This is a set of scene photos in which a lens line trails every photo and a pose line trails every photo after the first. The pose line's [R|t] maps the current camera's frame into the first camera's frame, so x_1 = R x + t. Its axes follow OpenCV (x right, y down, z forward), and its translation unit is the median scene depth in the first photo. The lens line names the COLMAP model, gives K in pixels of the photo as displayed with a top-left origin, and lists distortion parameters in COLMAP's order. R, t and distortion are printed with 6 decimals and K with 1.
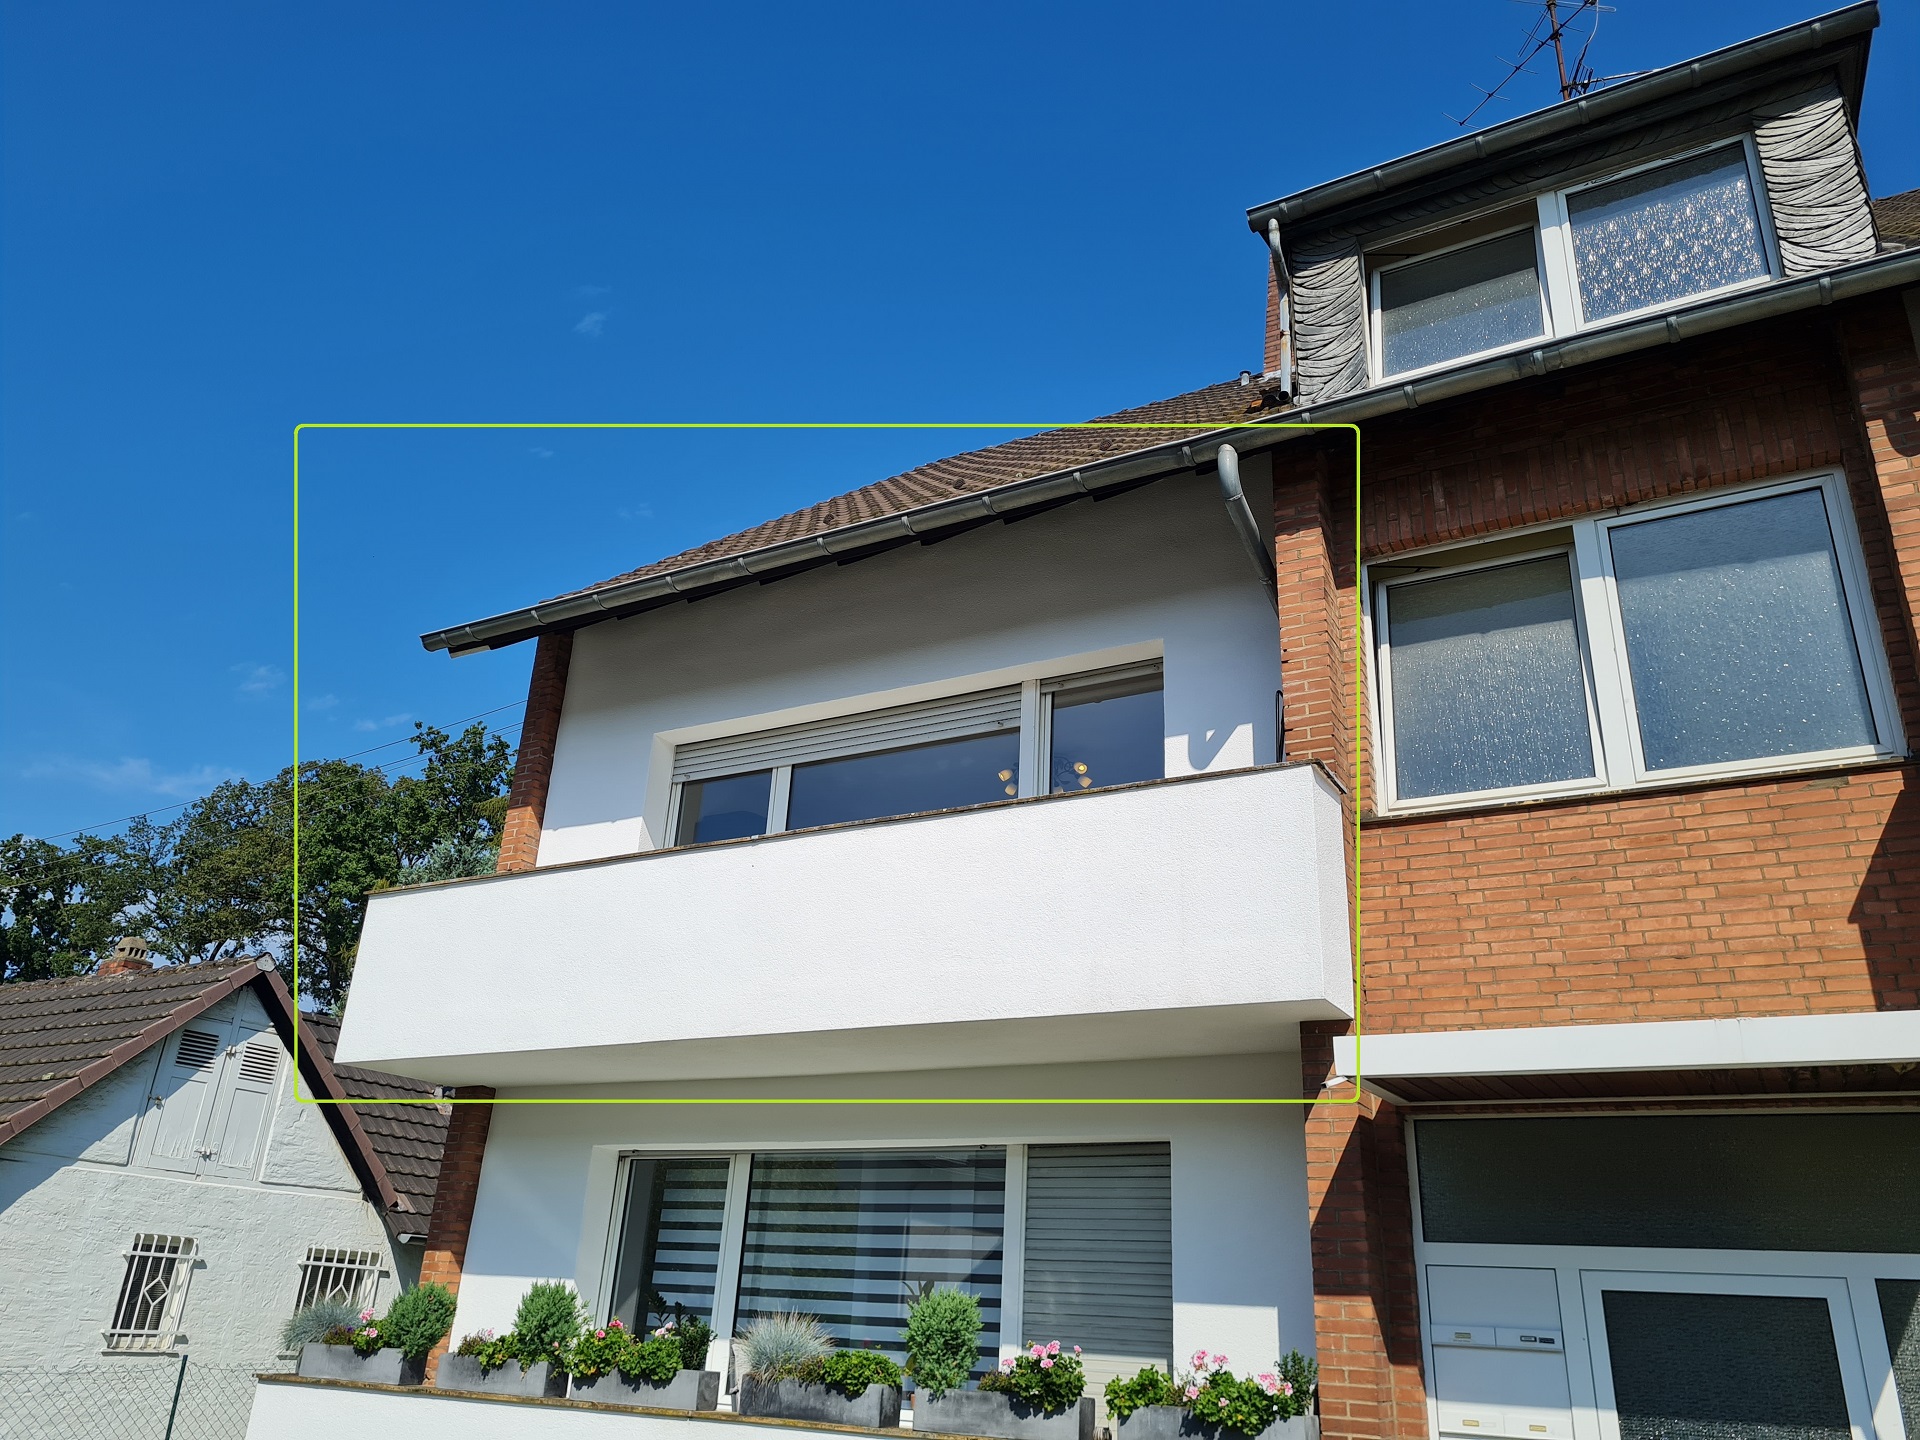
lens RADIAL K [[1420.1, 0, 960.0], [0, 1420.1, 720.0], [0, 0, 1]] dist [0.084538, -0.092246]
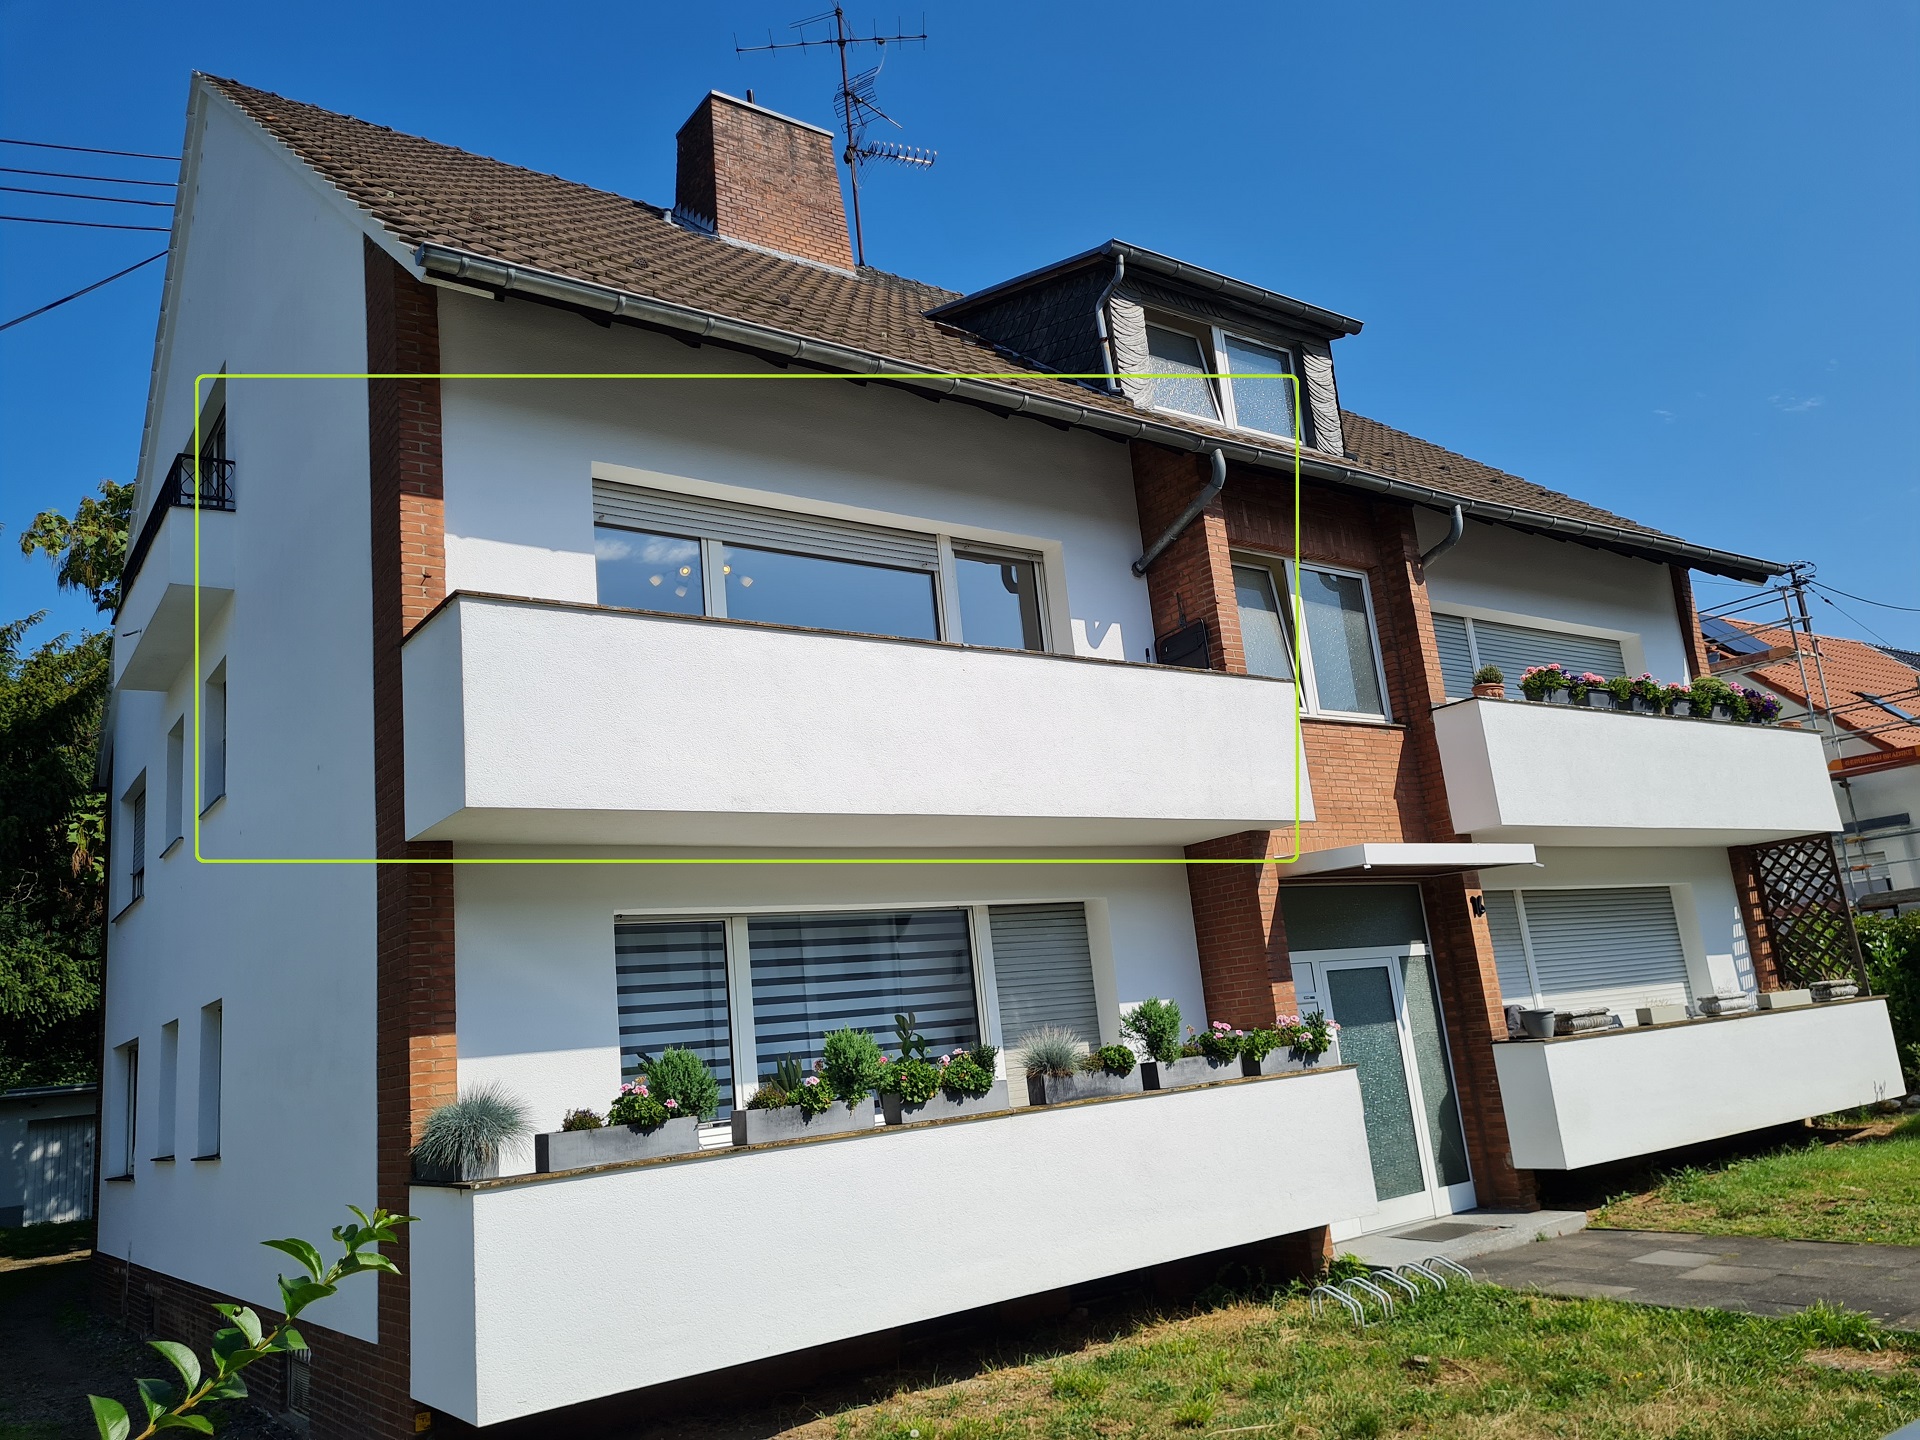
lens RADIAL K [[1420.1, 0, 960.0], [0, 1420.1, 720.0], [0, 0, 1]] dist [0.084538, -0.092246]
pose [[0.414033, 0.115426, 0.902914, -1.221548], [-0.244725, 0.969522, -0.011722, 0.162274], [-0.876748, -0.216113, 0.429661, 0.526786]]
